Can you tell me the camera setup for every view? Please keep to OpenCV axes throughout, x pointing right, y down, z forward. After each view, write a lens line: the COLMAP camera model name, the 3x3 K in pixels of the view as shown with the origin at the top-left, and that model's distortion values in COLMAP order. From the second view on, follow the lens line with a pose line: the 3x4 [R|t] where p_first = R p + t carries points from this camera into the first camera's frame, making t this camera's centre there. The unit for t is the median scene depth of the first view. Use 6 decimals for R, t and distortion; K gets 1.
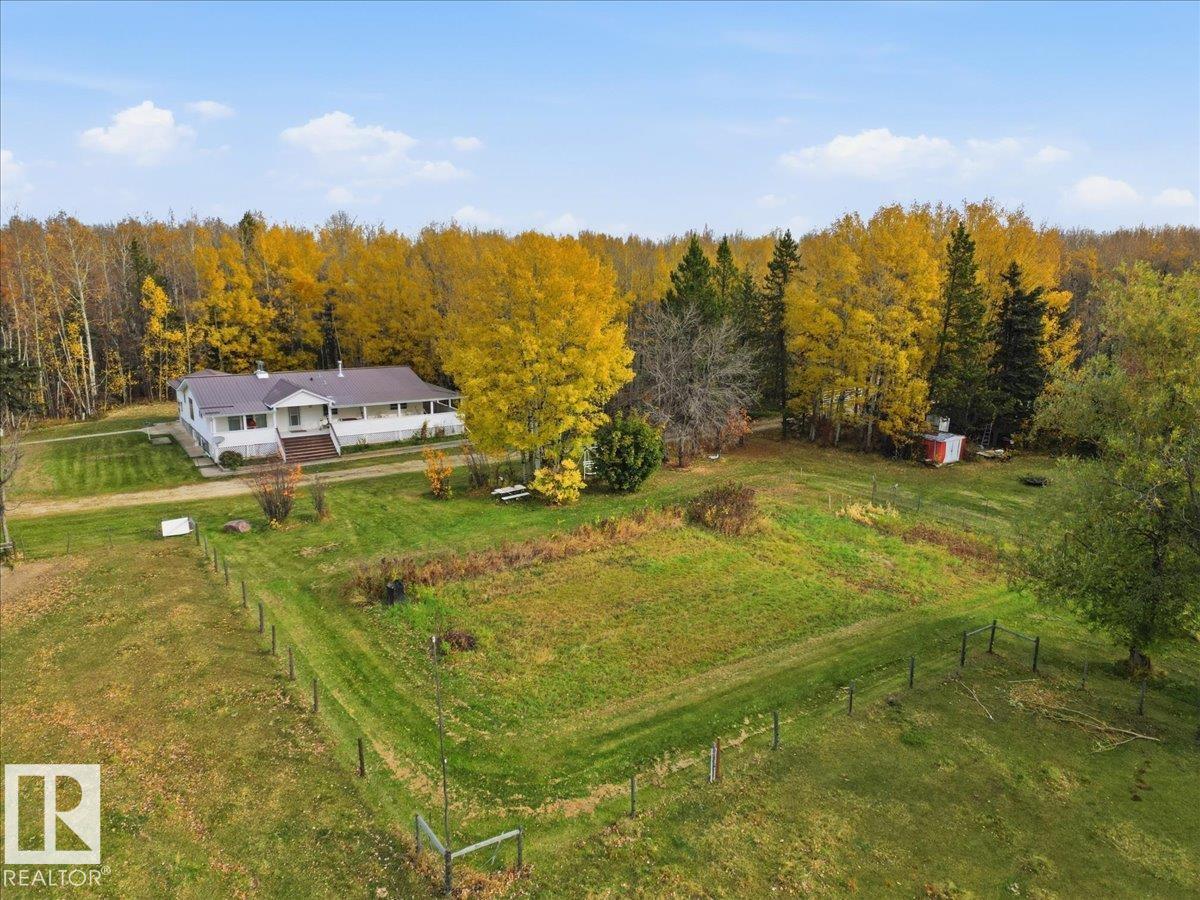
lens RADIAL K [[820.3, 0, 600.0], [0, 820.3, 450.0], [0, 0, 1]] dist [0.033161, -0.006753]
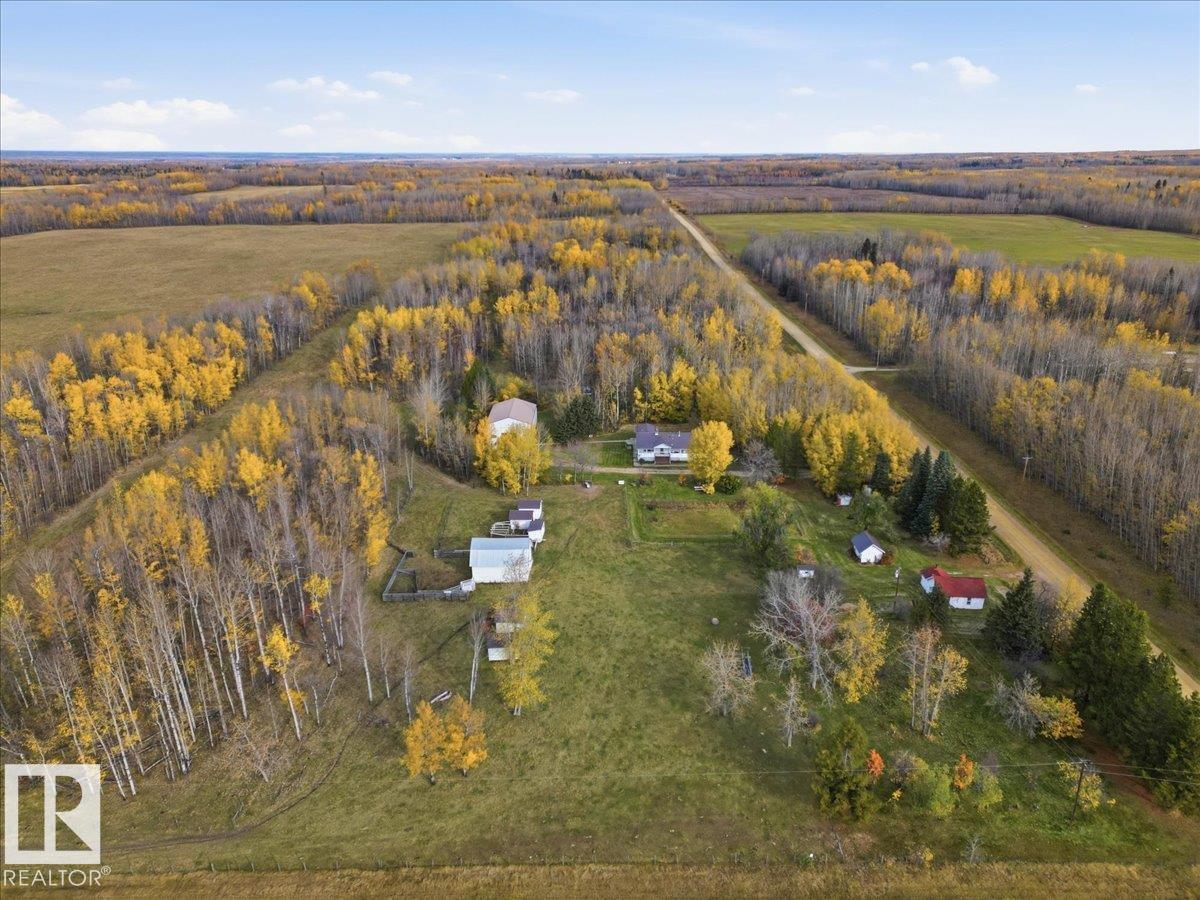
lens RADIAL K [[820.3, 0, 600.0], [0, 820.3, 450.0], [0, 0, 1]] dist [0.033161, -0.006753]
pose [[0.815124, 0.174151, -0.552489, 1.325961], [-0.103014, 0.982117, 0.157591, -0.560231], [0.570053, -0.071542, 0.818487, -1.962583]]
